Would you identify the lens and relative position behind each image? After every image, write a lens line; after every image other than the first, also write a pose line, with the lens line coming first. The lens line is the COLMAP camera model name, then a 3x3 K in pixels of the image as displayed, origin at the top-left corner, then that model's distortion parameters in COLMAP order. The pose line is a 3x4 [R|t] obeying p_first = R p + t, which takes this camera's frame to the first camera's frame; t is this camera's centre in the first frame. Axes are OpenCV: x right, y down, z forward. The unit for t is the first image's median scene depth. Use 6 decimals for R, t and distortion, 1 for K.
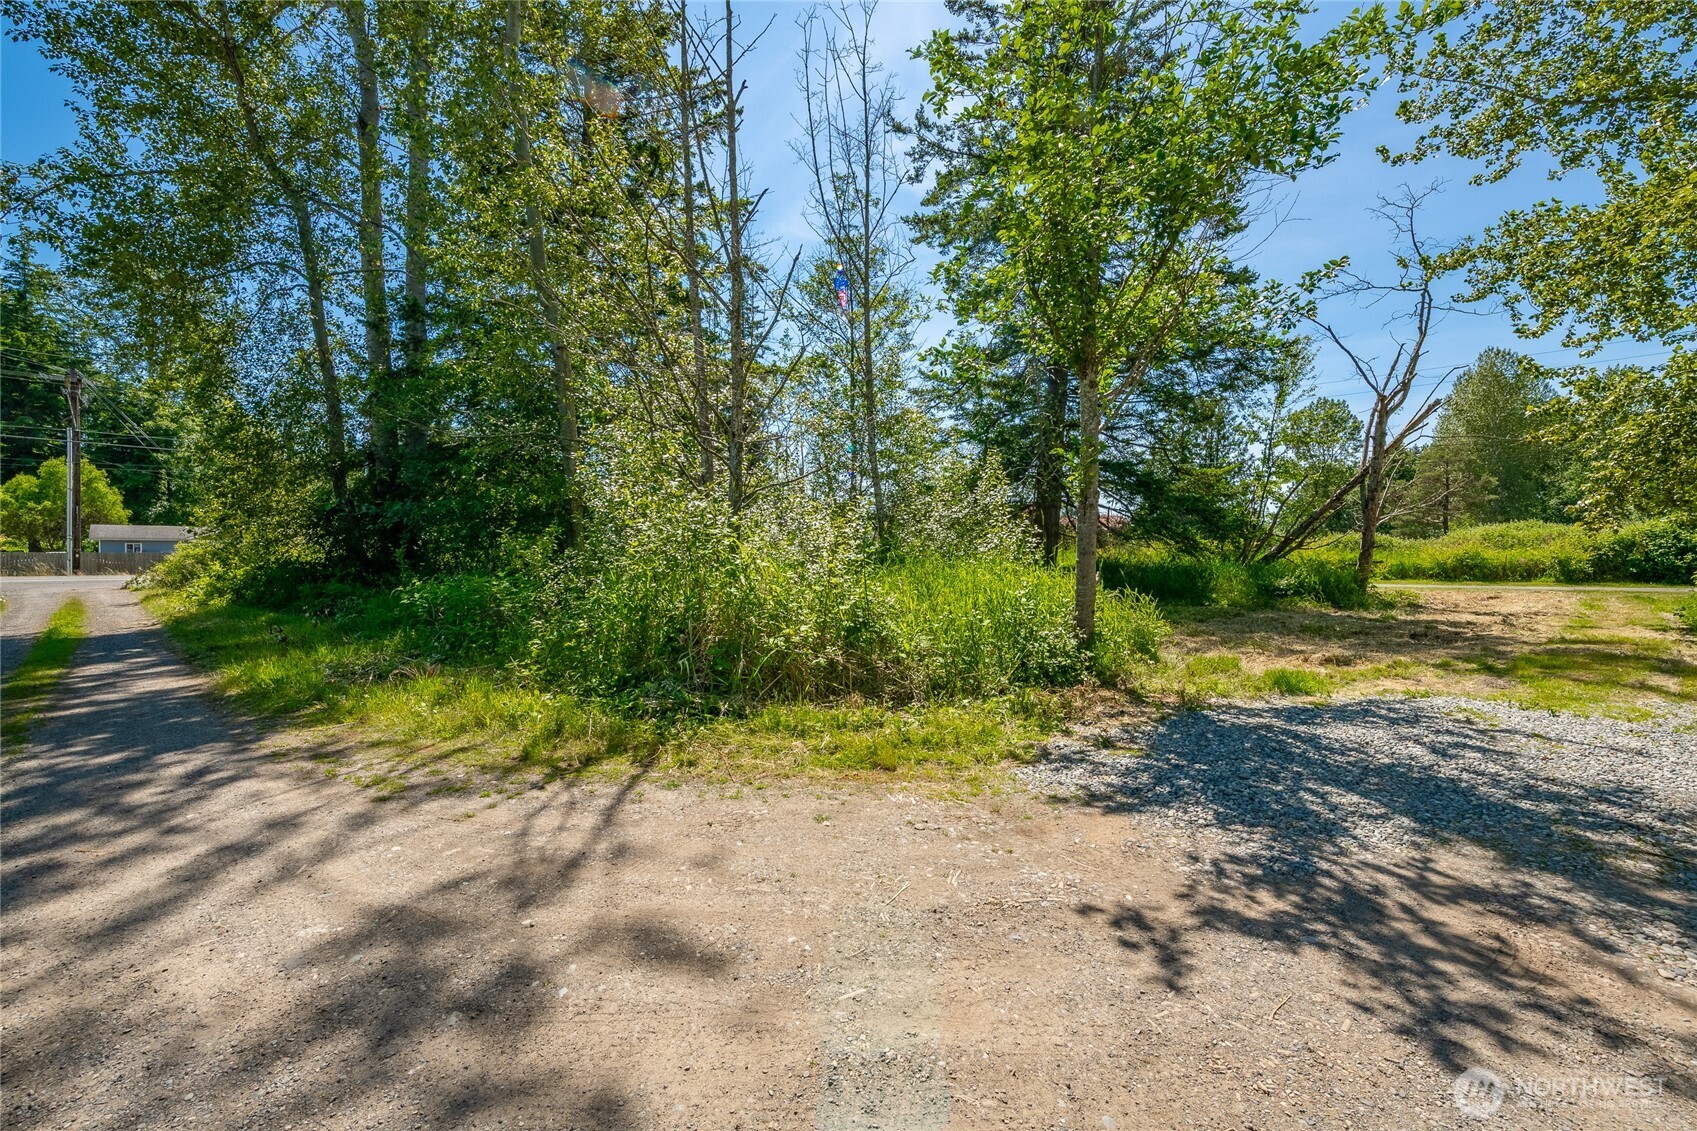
lens RADIAL K [[722.0, 0, 841.8], [0, 722.0, 565.1], [0, 0, 1]] dist [-0.003653, -0.001219]
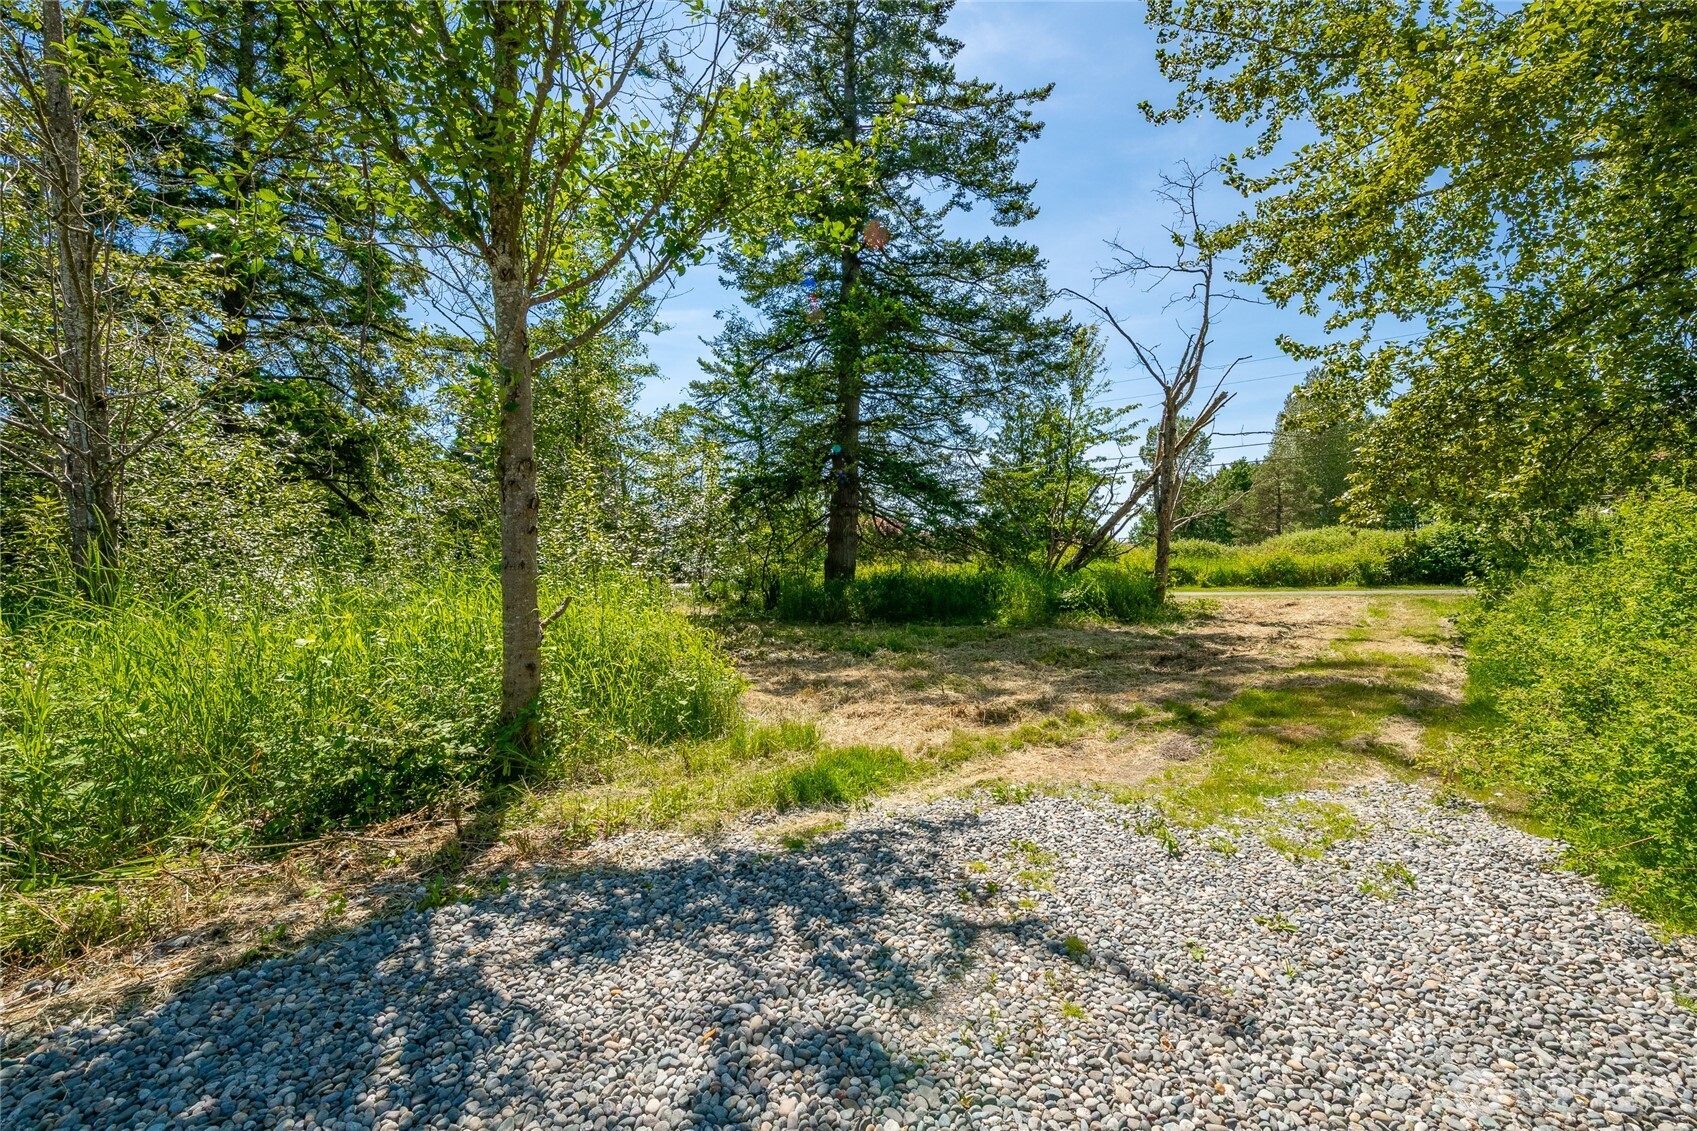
lens RADIAL K [[722.0, 0, 854.7], [0, 722.0, 564.8], [0, 0, 1]] dist [-0.003653, -0.001219]
pose [[0.988735, -0.019320, 0.148421, 0.224539], [0.022877, 0.999490, -0.022301, 0.000663], [-0.147915, 0.025445, 0.988673, 0.165149]]
